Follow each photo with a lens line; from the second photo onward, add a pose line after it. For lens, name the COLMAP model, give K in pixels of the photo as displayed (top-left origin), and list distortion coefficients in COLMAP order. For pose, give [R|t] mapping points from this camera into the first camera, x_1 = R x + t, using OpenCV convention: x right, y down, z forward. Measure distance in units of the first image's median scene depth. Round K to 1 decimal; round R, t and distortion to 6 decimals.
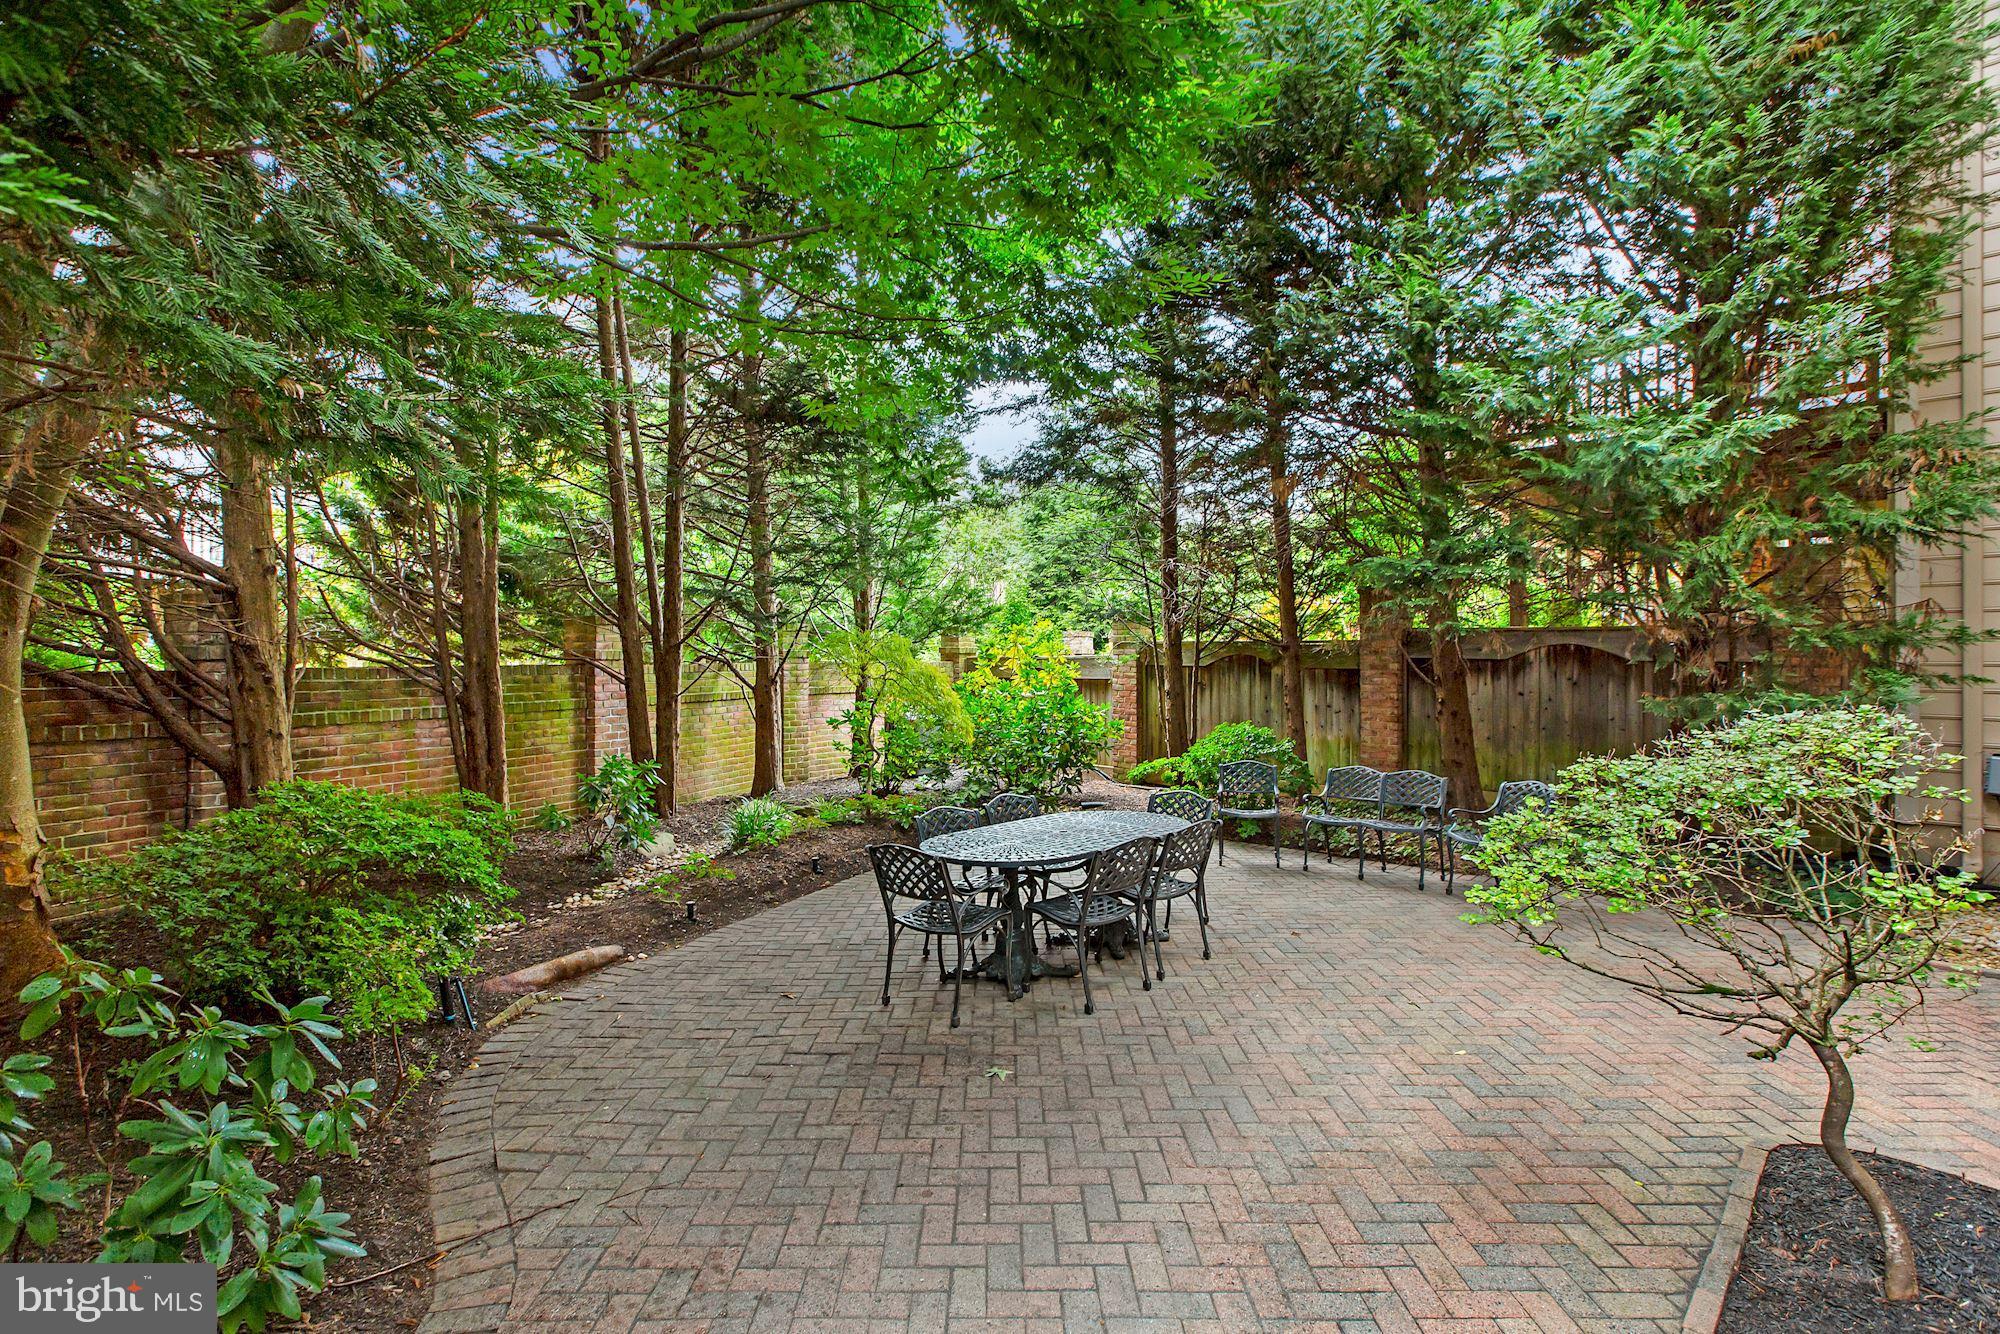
lens RADIAL K [[916.9, 0, 1006.0], [0, 916.9, 660.5], [0, 0, 1]] dist [-0.022993, 0.003733]
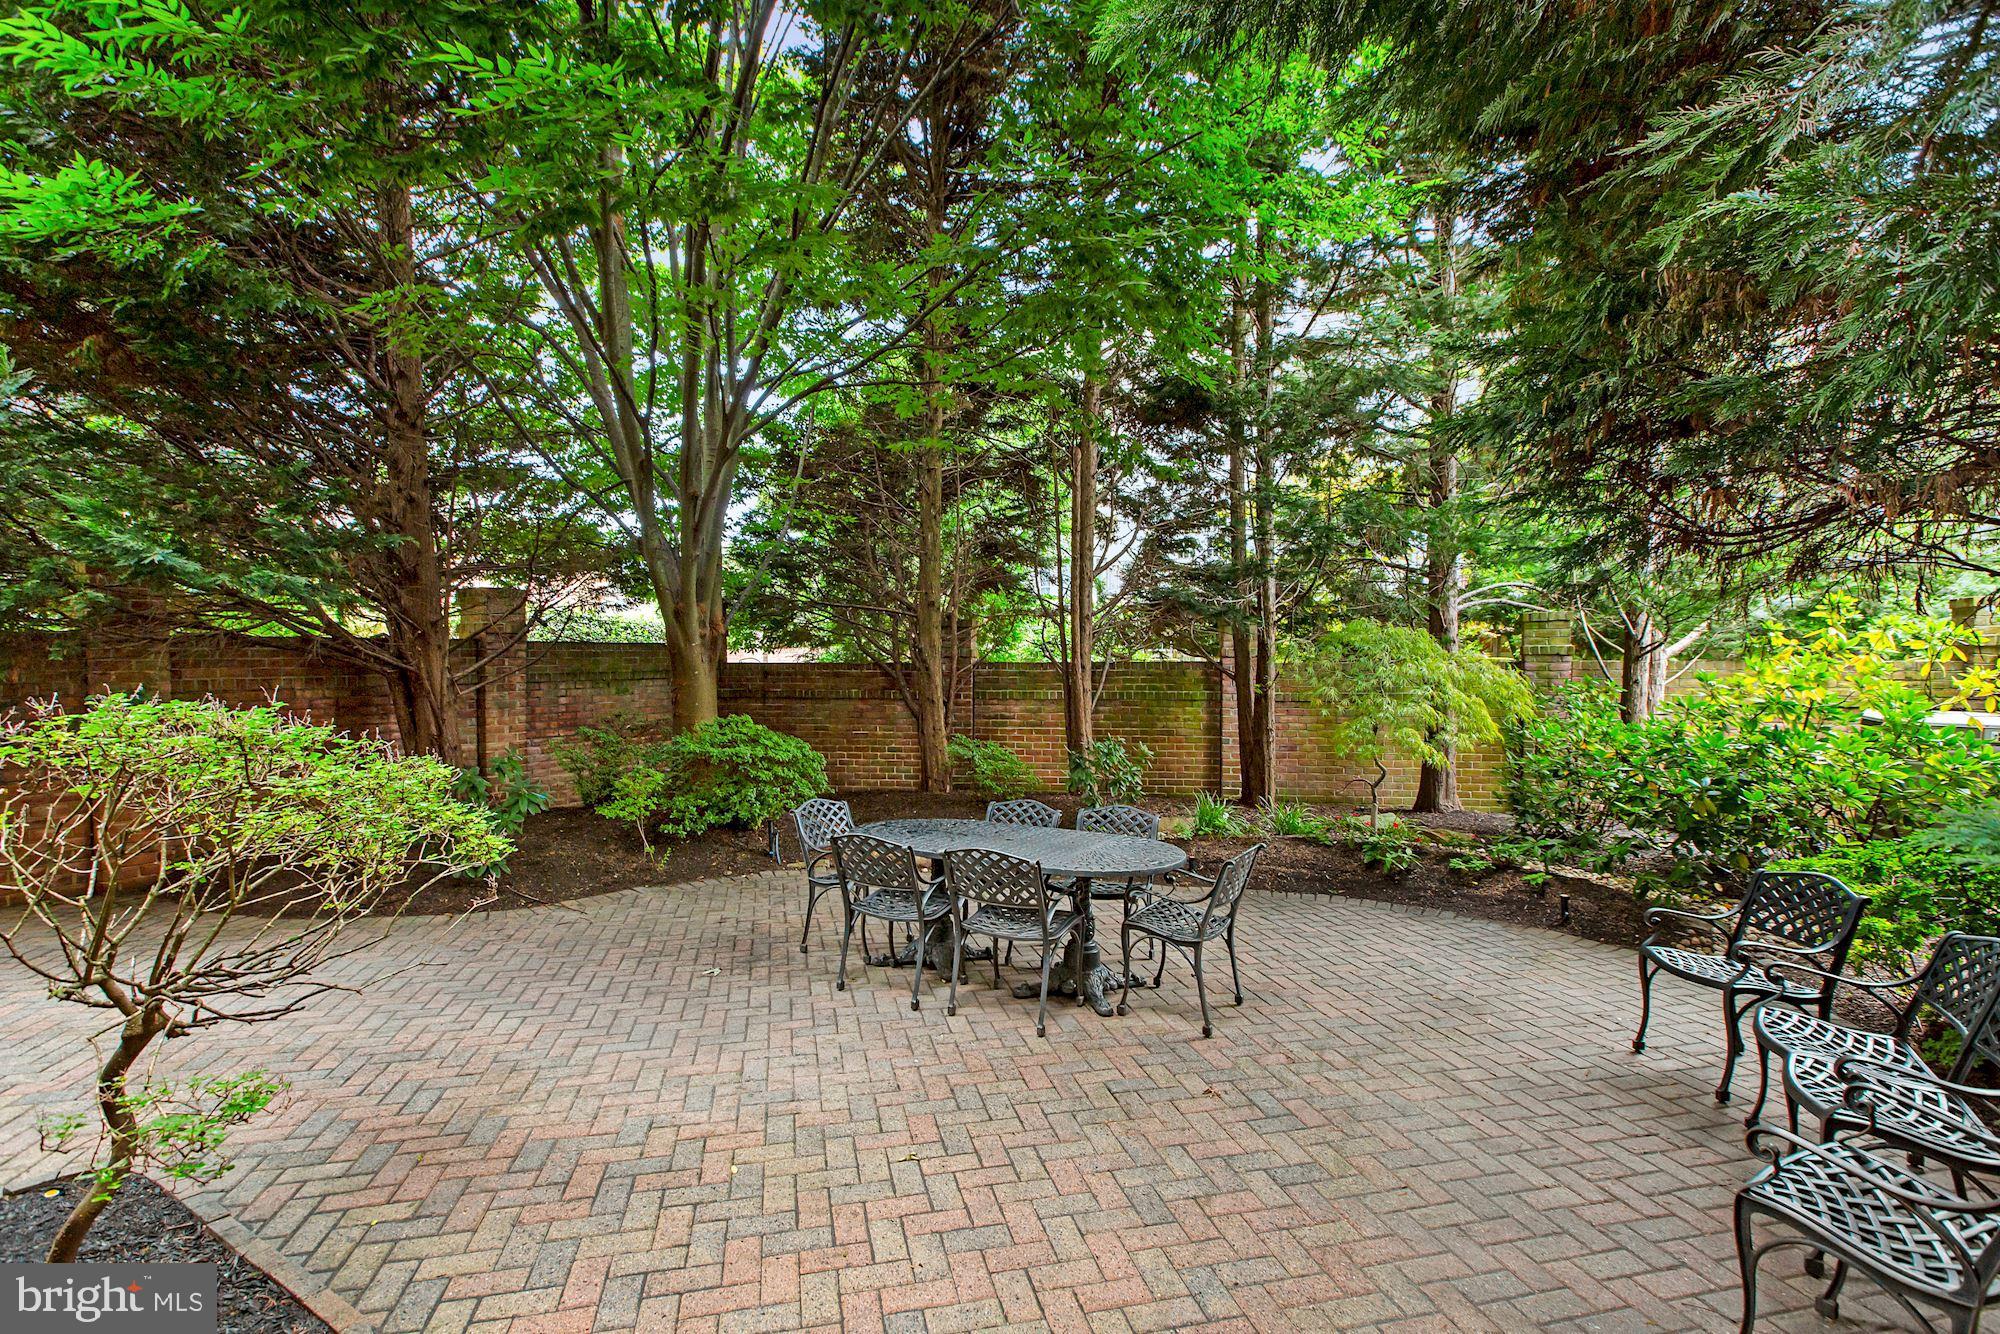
lens RADIAL K [[916.9, 0, 1005.0], [0, 916.9, 664.7], [0, 0, 1]] dist [-0.022993, 0.003733]
pose [[0.261182, 0.013534, -0.965195, 1.101253], [-0.020966, 0.999745, 0.008345, 0.001134], [0.965062, 0.018056, 0.261399, 0.868061]]
